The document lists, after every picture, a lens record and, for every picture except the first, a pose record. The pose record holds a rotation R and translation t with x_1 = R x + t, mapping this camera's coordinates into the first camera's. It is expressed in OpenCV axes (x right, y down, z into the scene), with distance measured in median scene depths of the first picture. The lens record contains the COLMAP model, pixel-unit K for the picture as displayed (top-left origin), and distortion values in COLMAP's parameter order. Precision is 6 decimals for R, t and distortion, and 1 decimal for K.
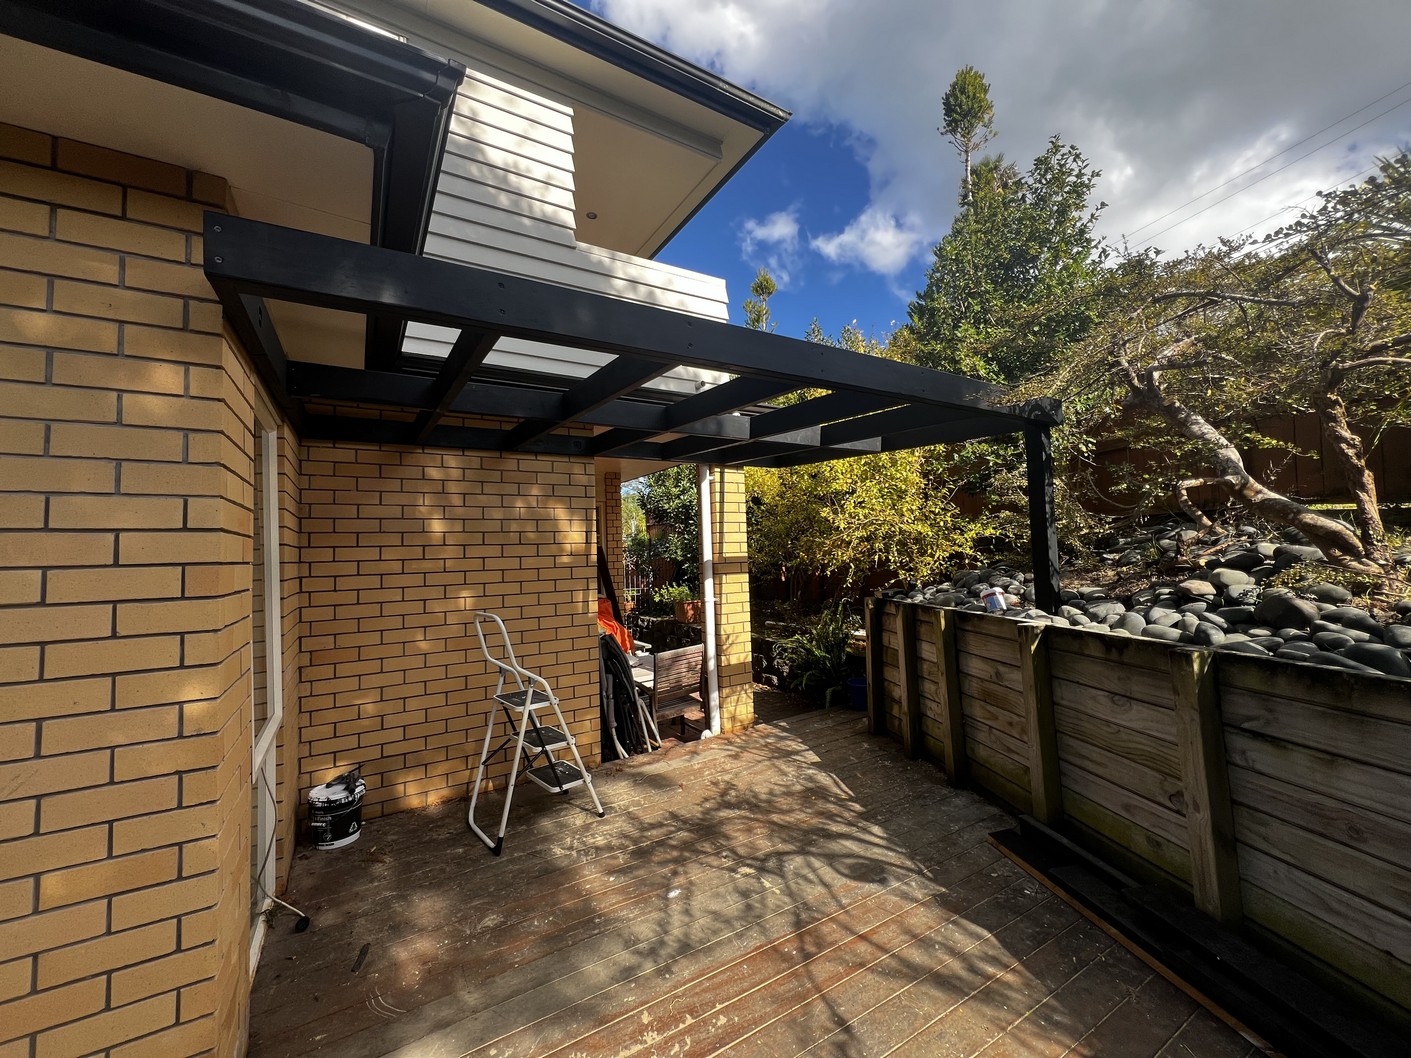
lens RADIAL K [[575.6, 0, 701.2], [0, 575.6, 528.3], [0, 0, 1]] dist [-0.001539, 0.000328]
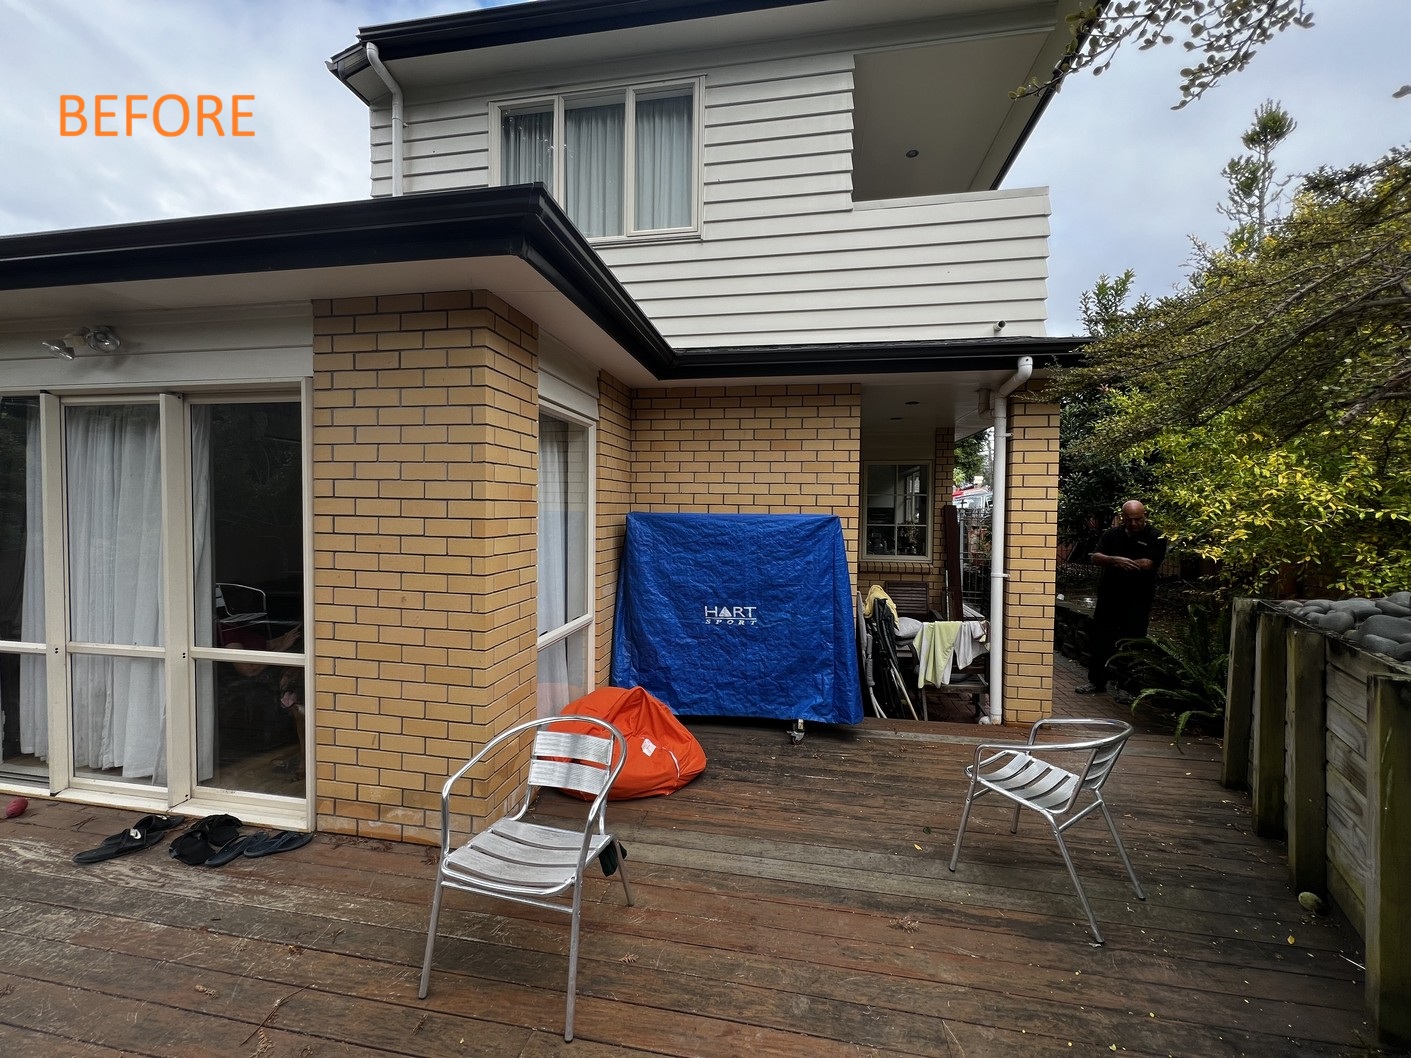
lens RADIAL K [[575.6, 0, 693.1], [0, 575.6, 531.2], [0, 0, 1]] dist [-0.001539, 0.000328]
pose [[0.737247, 0.068181, -0.672174, 0.285883], [-0.005702, 0.995487, 0.094722, -0.025496], [0.675599, -0.066001, 0.734309, 0.045832]]
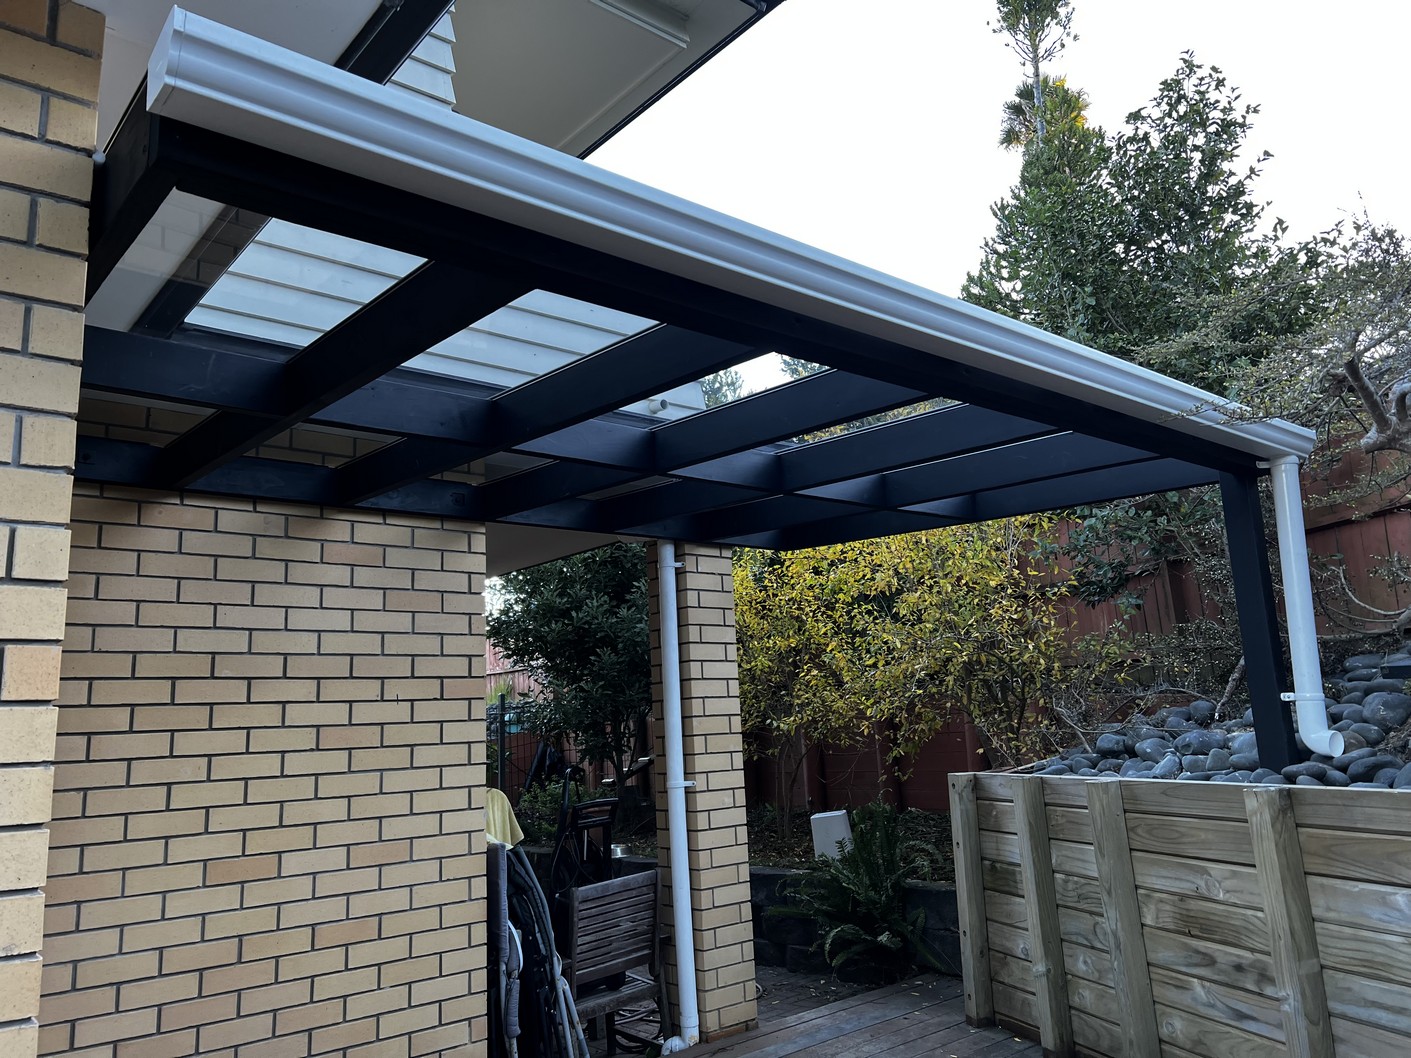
lens RADIAL K [[1079.9, 0, 711.9], [0, 1079.9, 534.1], [0, 0, 1]] dist [0.053243, -0.059498]
pose [[0.987535, 0.012414, 0.156909, -0.130537], [0.010477, 0.989489, -0.144226, 0.040962], [-0.157050, 0.144072, 0.977025, -0.057177]]
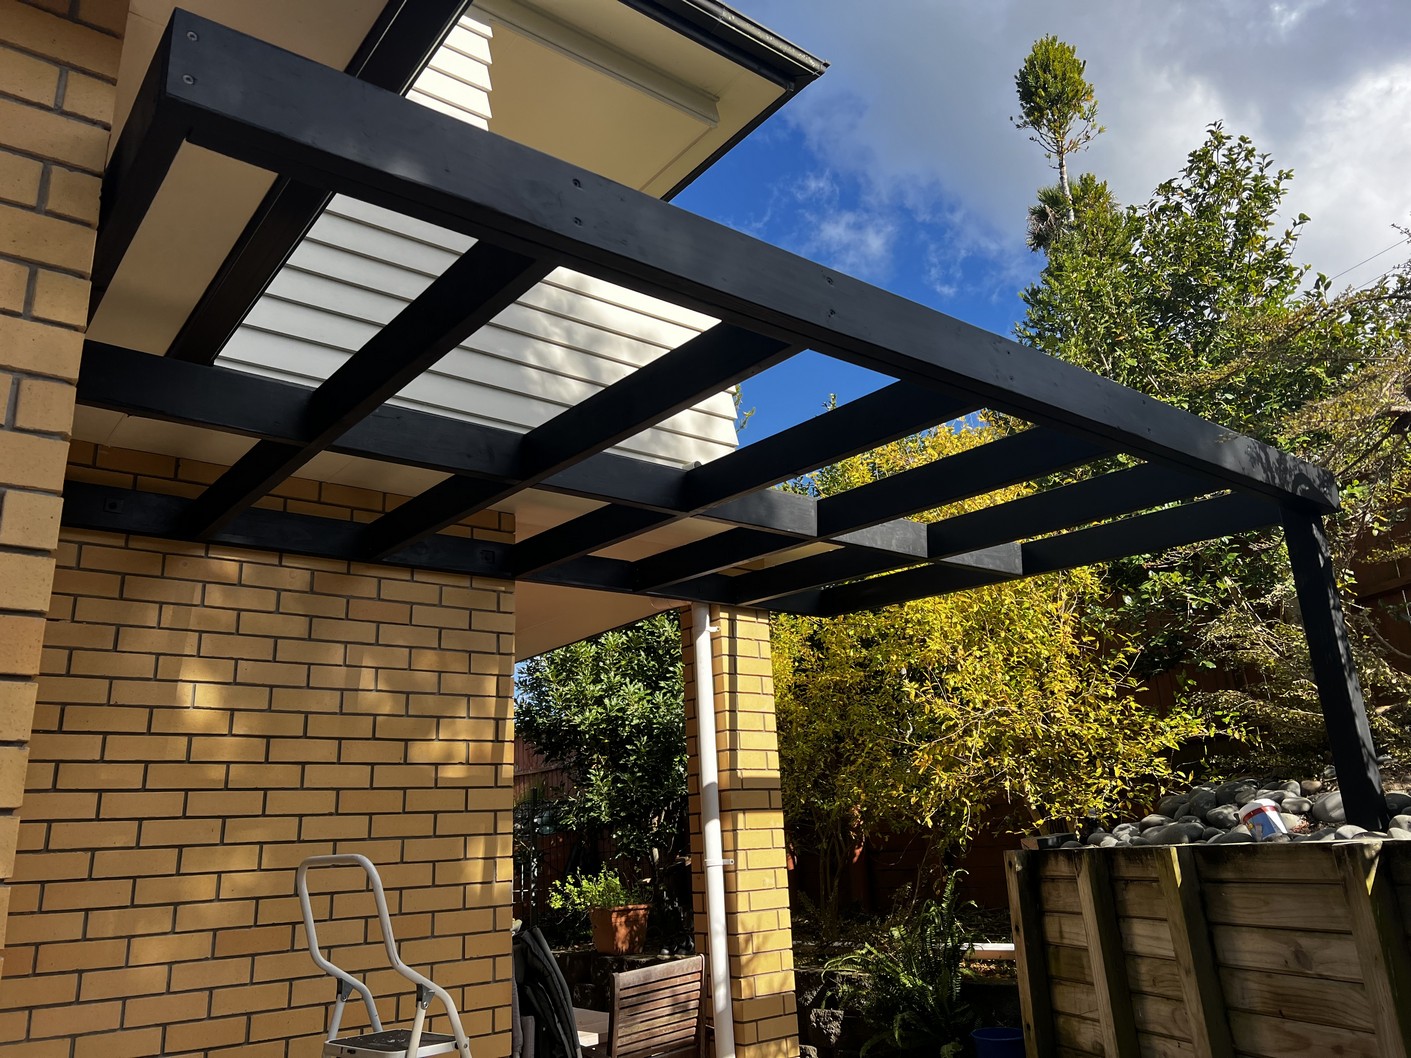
lens RADIAL K [[1079.9, 0, 708.9], [0, 1079.9, 530.0], [0, 0, 1]] dist [0.053243, -0.059498]
pose [[0.992658, 0.015757, 0.119925, -0.124585], [0.014496, 0.968835, -0.247282, 0.083788], [-0.120084, 0.247205, 0.961493, -0.016913]]
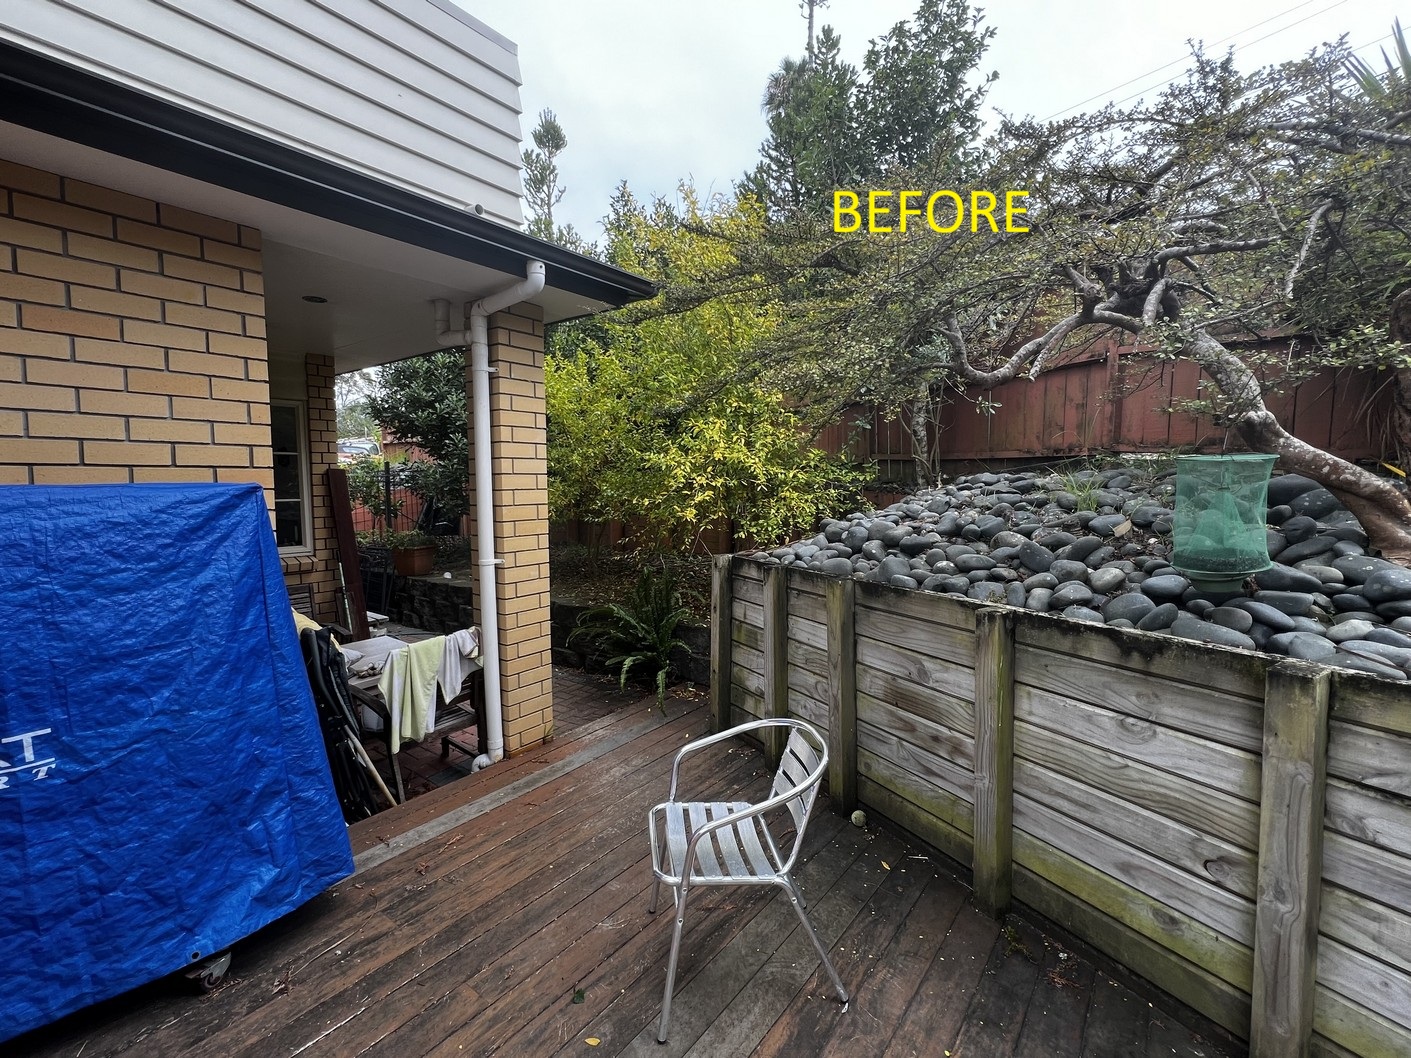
lens RADIAL K [[629.8, 0, 700.7], [0, 629.8, 525.8], [0, 0, 1]] dist [0.001818, 0.000251]
pose [[0.931866, 0.001742, 0.362799, -0.021386], [-0.041602, 0.993905, 0.102086, 0.002453], [-0.360411, -0.110224, 0.926259, 0.290810]]
